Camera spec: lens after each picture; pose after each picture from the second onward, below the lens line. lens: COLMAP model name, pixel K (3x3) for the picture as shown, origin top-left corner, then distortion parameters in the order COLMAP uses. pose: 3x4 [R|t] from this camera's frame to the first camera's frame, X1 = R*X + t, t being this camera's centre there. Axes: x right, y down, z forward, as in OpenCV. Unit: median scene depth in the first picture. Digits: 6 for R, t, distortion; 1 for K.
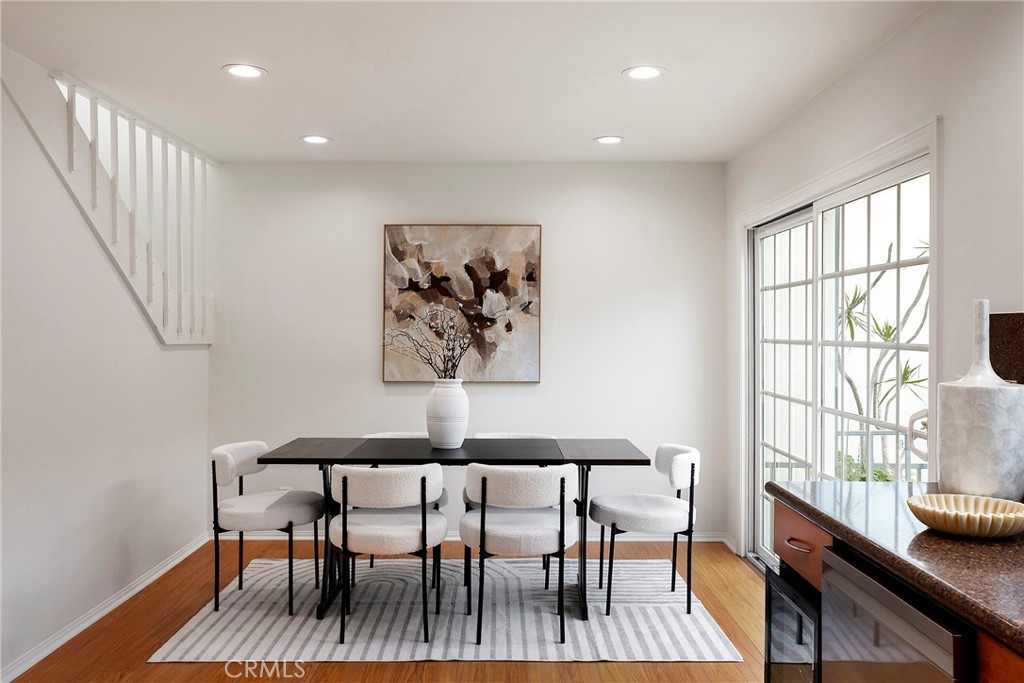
lens RADIAL K [[878.7, 0, 511.7], [0, 878.7, 343.6], [0, 0, 1]] dist [-0.018108, 0.003335]
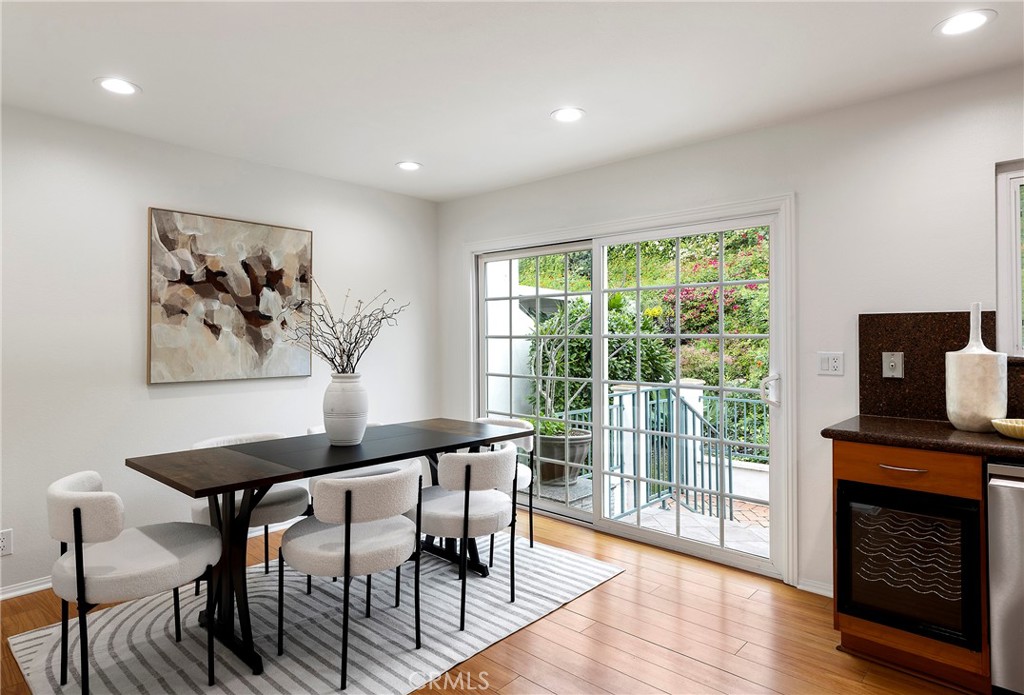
lens RADIAL K [[582.3, 0, 510.1], [0, 582.3, 342.2], [0, 0, 1]] dist [-0.001557, 0.001008]
pose [[0.677349, -0.006925, 0.735629, -0.332257], [0.011950, 0.999927, -0.001590, 0.006390], [-0.735565, 0.009868, 0.677382, 0.332735]]
